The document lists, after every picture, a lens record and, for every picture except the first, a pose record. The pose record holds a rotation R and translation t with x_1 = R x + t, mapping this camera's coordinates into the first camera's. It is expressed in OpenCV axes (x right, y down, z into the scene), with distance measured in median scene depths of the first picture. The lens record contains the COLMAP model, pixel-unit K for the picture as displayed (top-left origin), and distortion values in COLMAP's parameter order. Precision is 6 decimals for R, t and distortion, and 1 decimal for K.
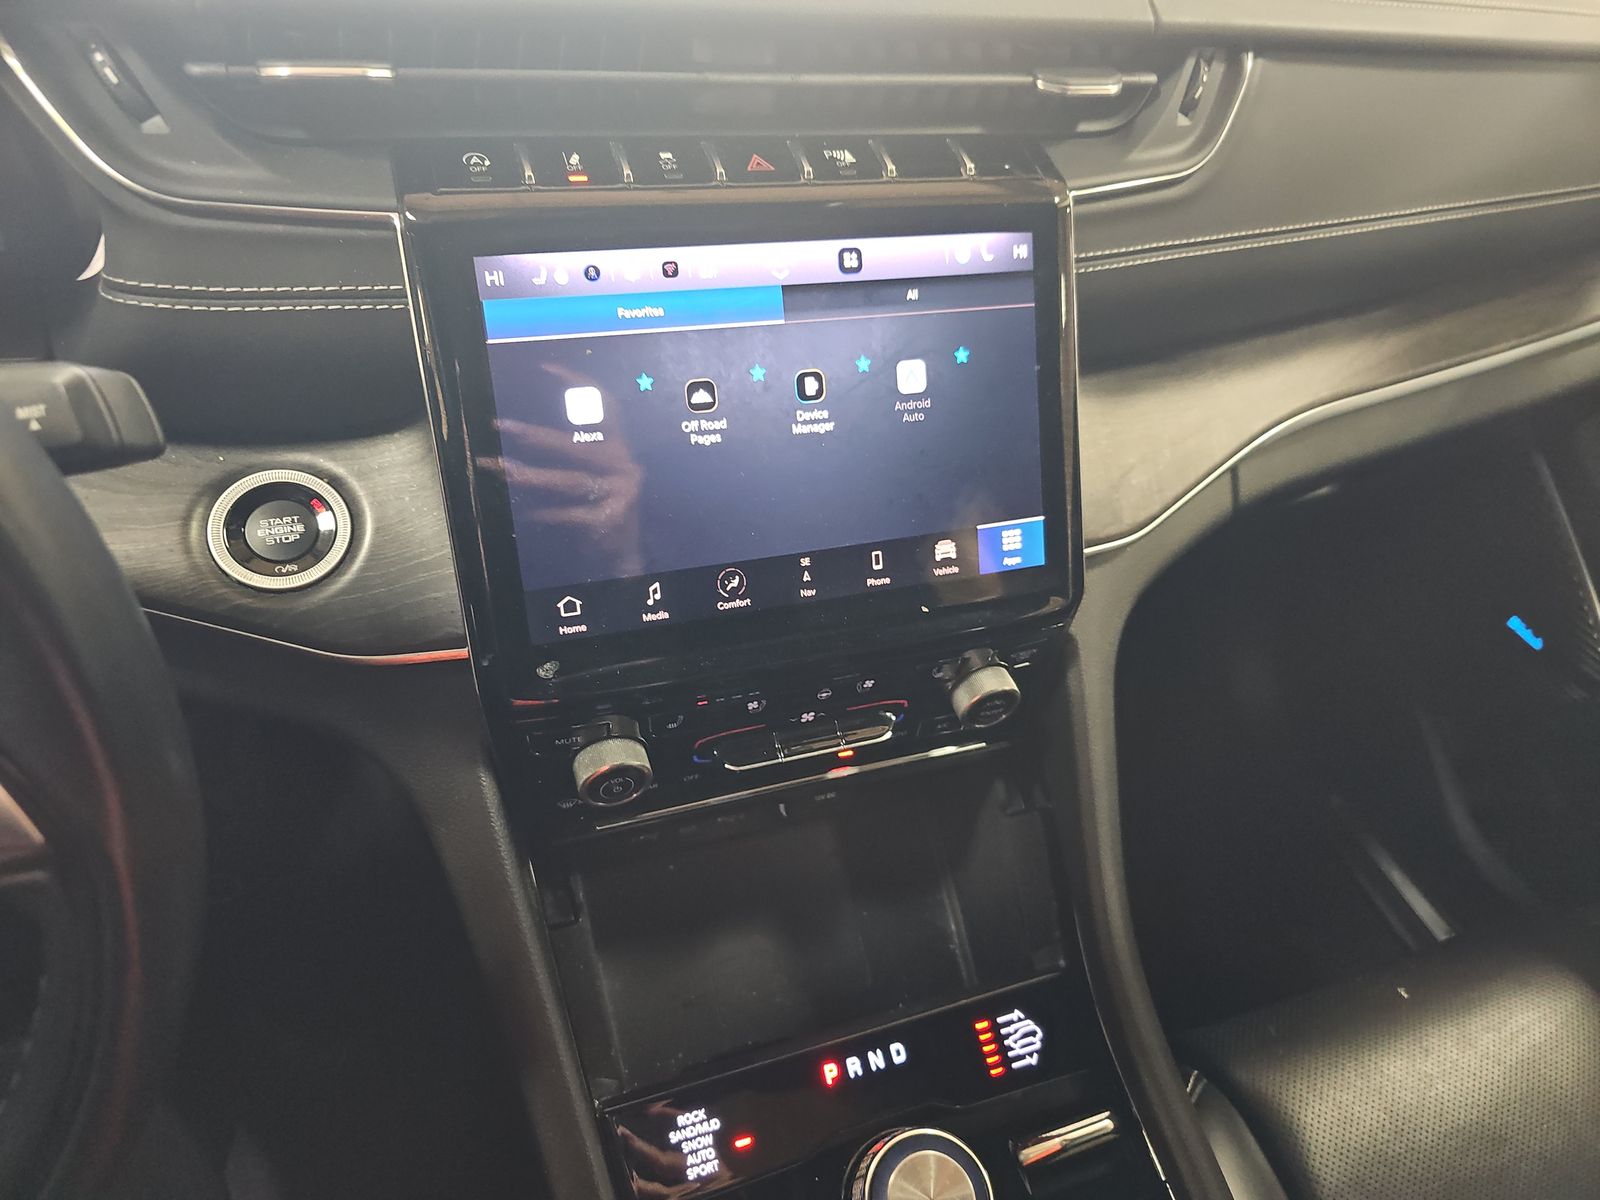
lens RADIAL K [[1082.6, 0, 801.5], [0, 1082.6, 598.6], [0, 0, 1]] dist [0.010611, -0.007930]
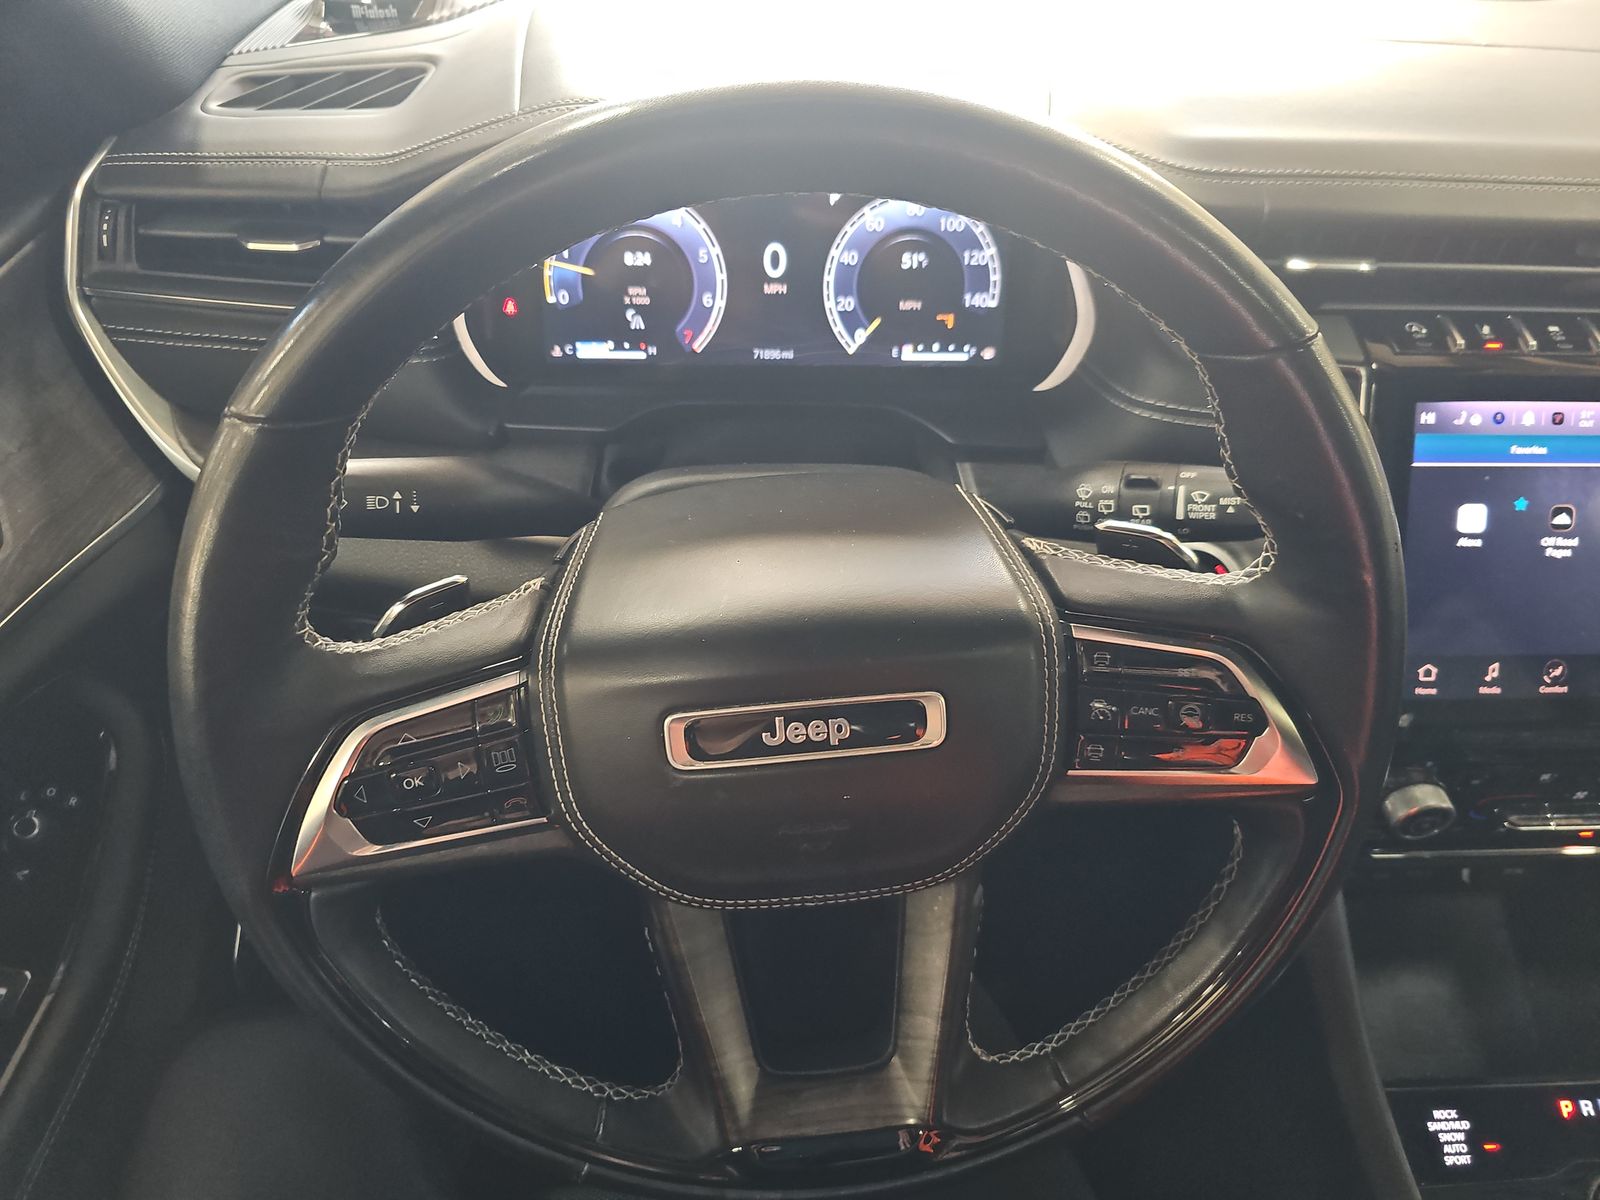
lens RADIAL K [[1082.6, 0, 787.8], [0, 1082.6, 610.0], [0, 0, 1]] dist [0.010611, -0.007930]
pose [[0.956739, 0.117326, -0.266242, -0.584939], [-0.134847, 0.989682, -0.048444, 0.094245], [0.257811, 0.082251, 0.962688, -0.408623]]
